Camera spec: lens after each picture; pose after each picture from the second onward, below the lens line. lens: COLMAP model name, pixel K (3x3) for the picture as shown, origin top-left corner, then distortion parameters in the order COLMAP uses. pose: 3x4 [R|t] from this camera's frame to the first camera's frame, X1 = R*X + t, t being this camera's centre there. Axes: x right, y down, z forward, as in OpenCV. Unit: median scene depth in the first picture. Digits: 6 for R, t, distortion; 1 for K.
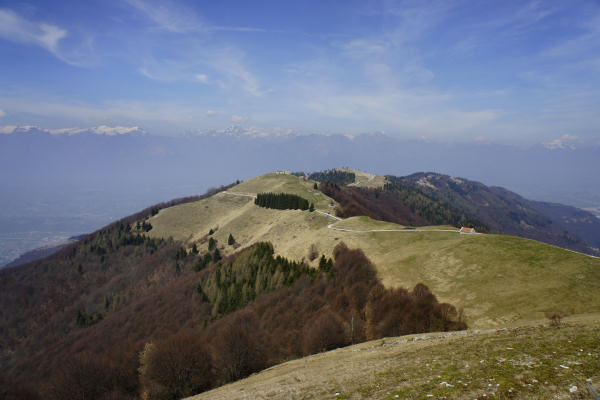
lens RADIAL K [[462.4, 0, 300.0], [0, 462.4, 200.0], [0, 0, 1]] dist [-0.179226, -0.000201]
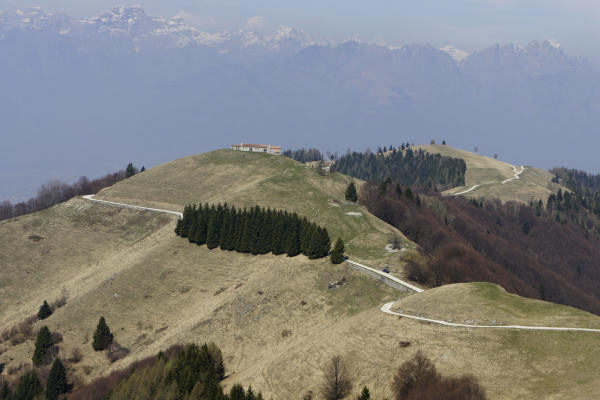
lens RADIAL K [[1314.4, 0, 300.0], [0, 1314.4, 200.0], [0, 0, 1]] dist [0.274878, 0.193656]
pose [[0.999058, 0.043097, -0.004991, -0.000115], [-0.043196, 0.998828, -0.021849, 0.000082], [0.004043, 0.022044, 0.999749, -0.003127]]
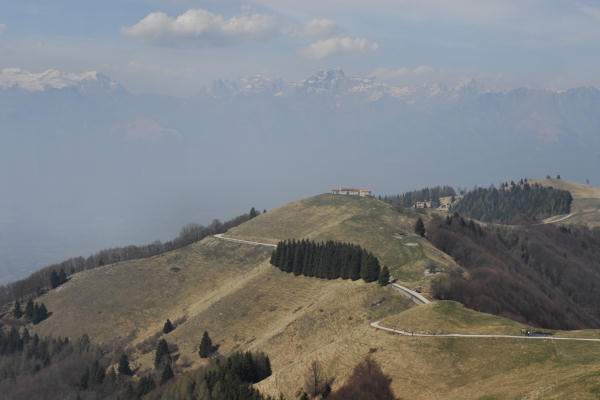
lens RADIAL K [[1121.2, 0, 300.0], [0, 1121.2, 200.0], [0, 0, 1]] dist [0.114155, -0.027892]
pose [[0.985701, 0.008180, -0.168307, 0.116342], [-0.015598, 0.998962, -0.042799, -0.008419], [0.167782, 0.044812, 0.984805, -0.056005]]
